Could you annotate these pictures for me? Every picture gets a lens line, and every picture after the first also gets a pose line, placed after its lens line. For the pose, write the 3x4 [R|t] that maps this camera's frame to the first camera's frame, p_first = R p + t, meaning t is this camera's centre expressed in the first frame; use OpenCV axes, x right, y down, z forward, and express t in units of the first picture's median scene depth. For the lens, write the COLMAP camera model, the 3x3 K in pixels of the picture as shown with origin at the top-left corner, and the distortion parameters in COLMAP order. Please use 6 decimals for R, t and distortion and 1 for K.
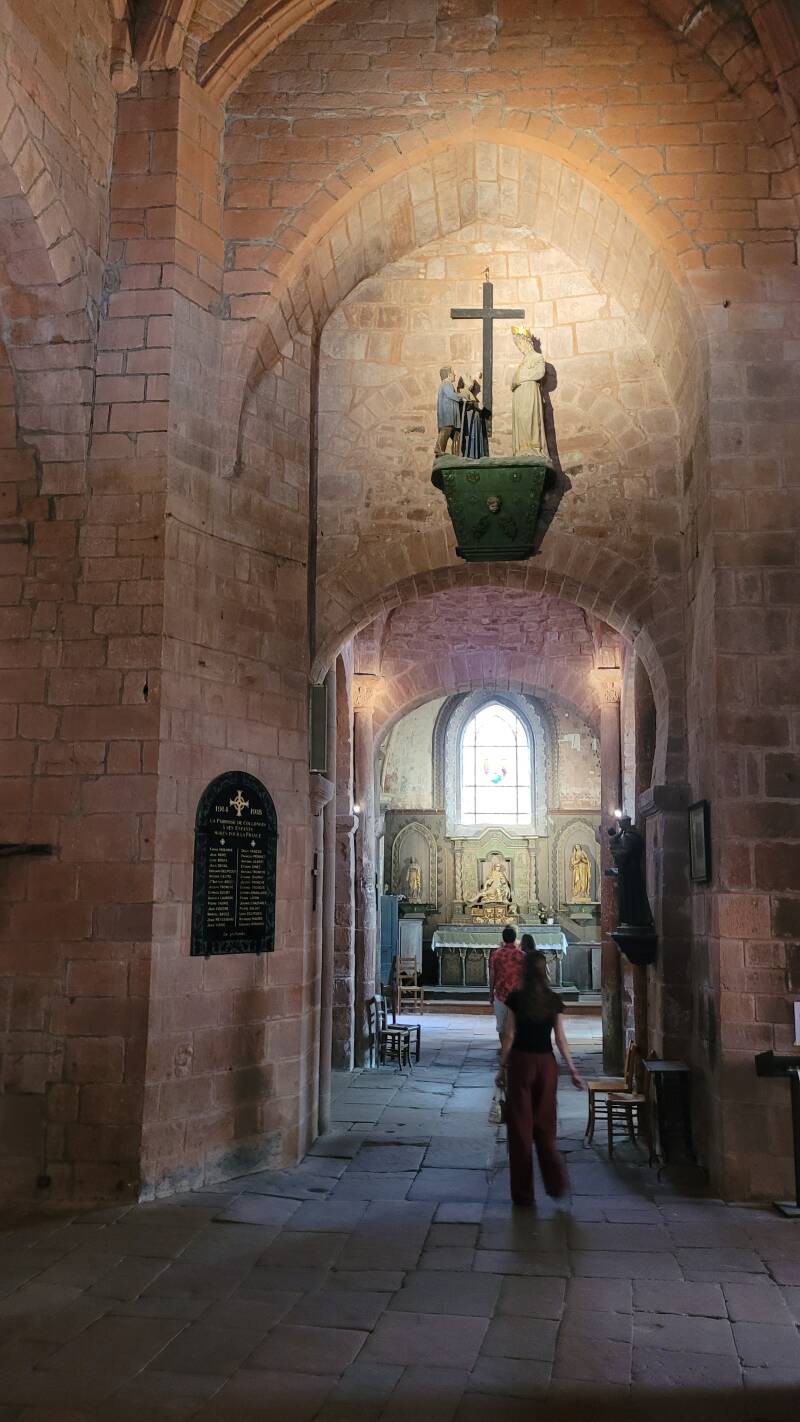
lens RADIAL K [[1077.5, 0, 423.9], [0, 1077.5, 709.2], [0, 0, 1]] dist [0.033969, 0.000188]
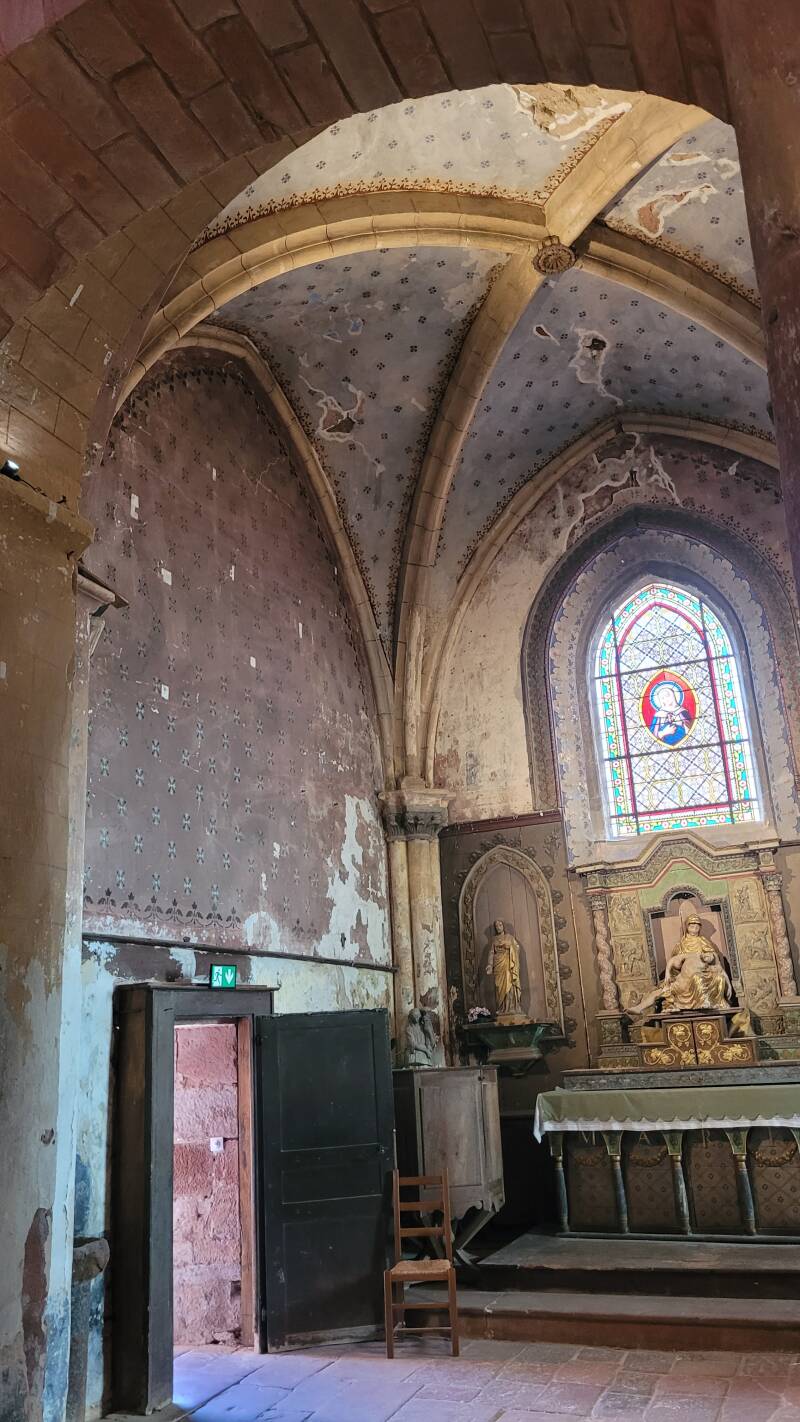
lens RADIAL K [[1089.0, 0, 400.0], [0, 1089.0, 711.0], [0, 0, 1]] dist [0.031734, -0.003742]
pose [[0.945908, -0.150815, -0.287250, 0.095862], [0.118402, 0.984791, -0.127151, 0.104150], [0.302058, 0.086263, 0.949379, 0.546880]]
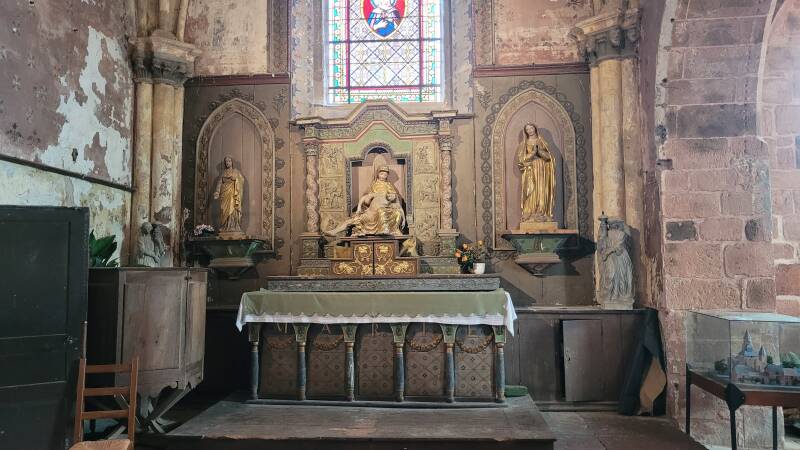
lens RADIAL K [[606.2, 0, 400.0], [0, 606.2, 225.0], [0, 0, 1]] dist [0.033969, 0.000188]
pose [[0.999891, -0.014772, 0.000286, 0.076789], [0.014642, 0.993307, 0.114568, 0.137651], [-0.001976, -0.114552, 0.993415, 0.690864]]
